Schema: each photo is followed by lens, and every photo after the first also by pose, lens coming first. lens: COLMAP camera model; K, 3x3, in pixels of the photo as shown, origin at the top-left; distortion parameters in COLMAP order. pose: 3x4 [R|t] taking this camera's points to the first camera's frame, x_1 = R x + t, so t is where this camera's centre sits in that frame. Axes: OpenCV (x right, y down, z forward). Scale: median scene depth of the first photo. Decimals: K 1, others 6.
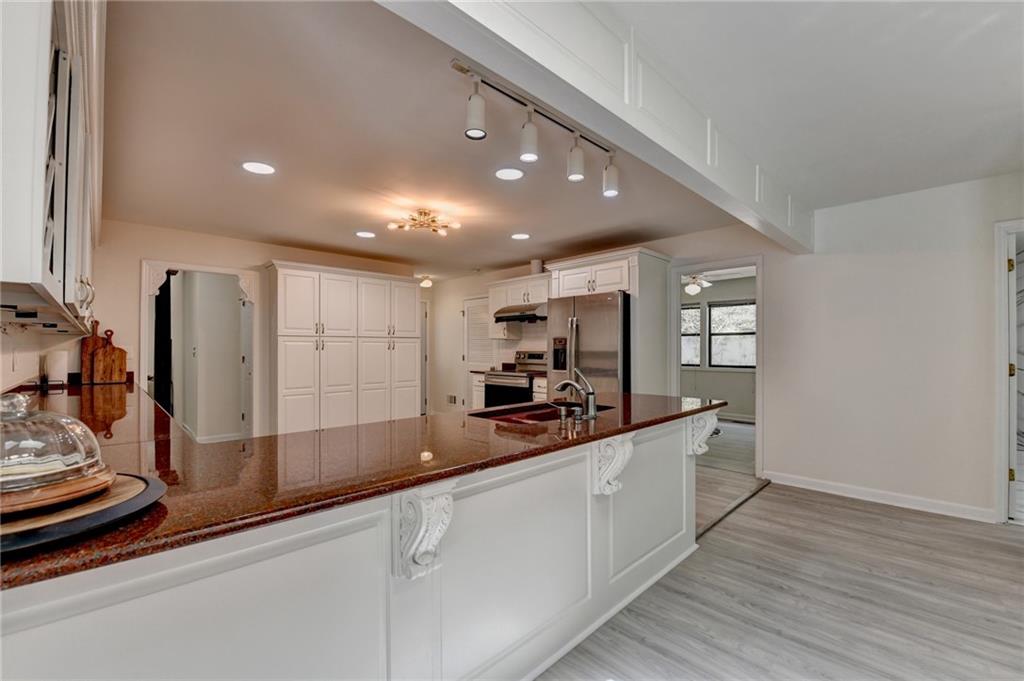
lens RADIAL K [[440.8, 0, 519.2], [0, 440.8, 349.4], [0, 0, 1]] dist [0.001848, -0.000052]
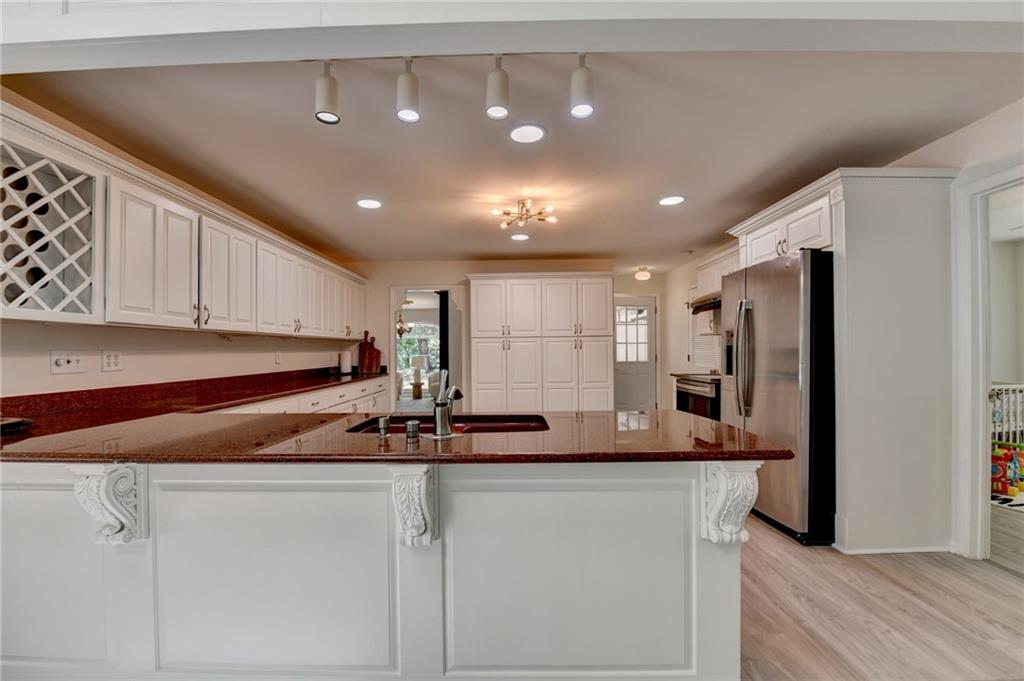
lens RADIAL K [[430.6, 0, 495.8], [0, 430.6, 352.1], [0, 0, 1]] dist [-0.008251, -0.000129]
pose [[0.691839, -0.003557, -0.722043, 0.350655], [0.007512, 0.999969, 0.002271, 0.005242], [0.722013, -0.006995, 0.691844, 0.269534]]
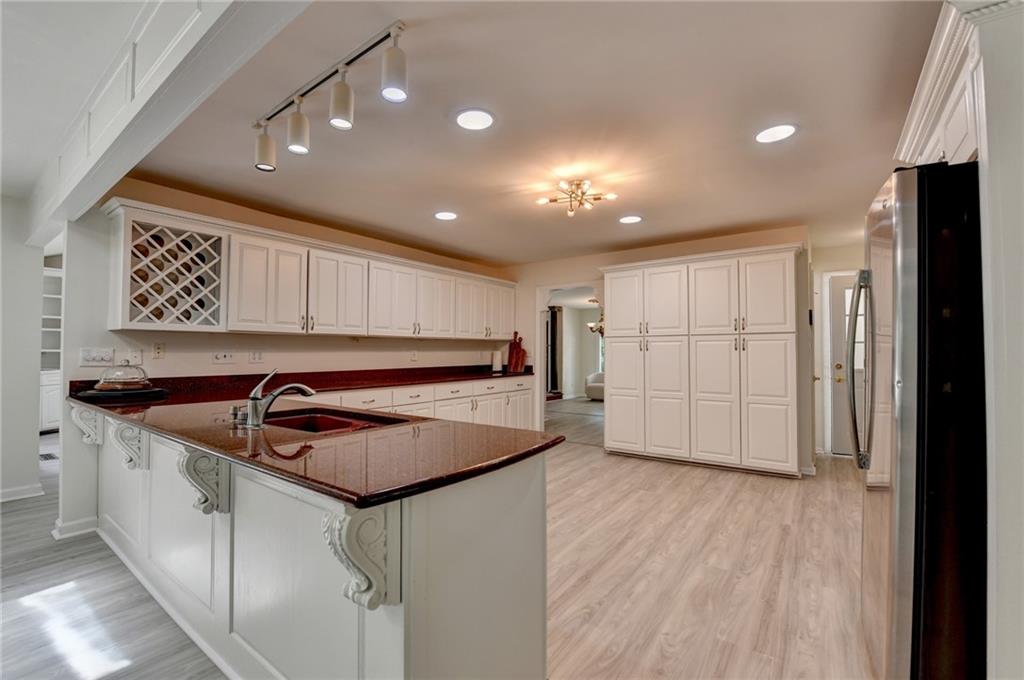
lens RADIAL K [[436.0, 0, 496.8], [0, 436.0, 341.0], [0, 0, 1]] dist [-0.018152, -0.000762]
pose [[0.139067, -0.025201, -0.989962, 0.492742], [0.000325, 0.999677, -0.025402, 0.006043], [0.990283, 0.003211, 0.139030, 0.633102]]
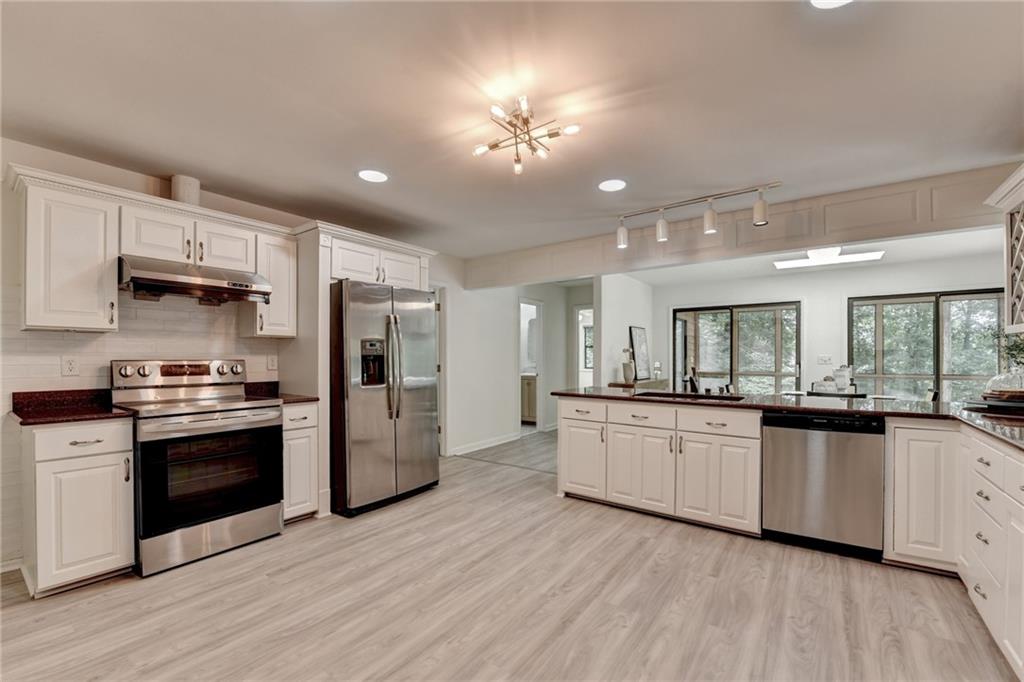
lens RADIAL K [[414.2, 0, 513.9], [0, 414.2, 356.9], [0, 0, 1]] dist [-0.015578, -0.000103]
pose [[-0.169448, -0.000265, 0.985539, -0.629566], [0.000356, 1.000000, 0.000330, 0.000261], [-0.985539, 0.000407, -0.169448, 0.942146]]
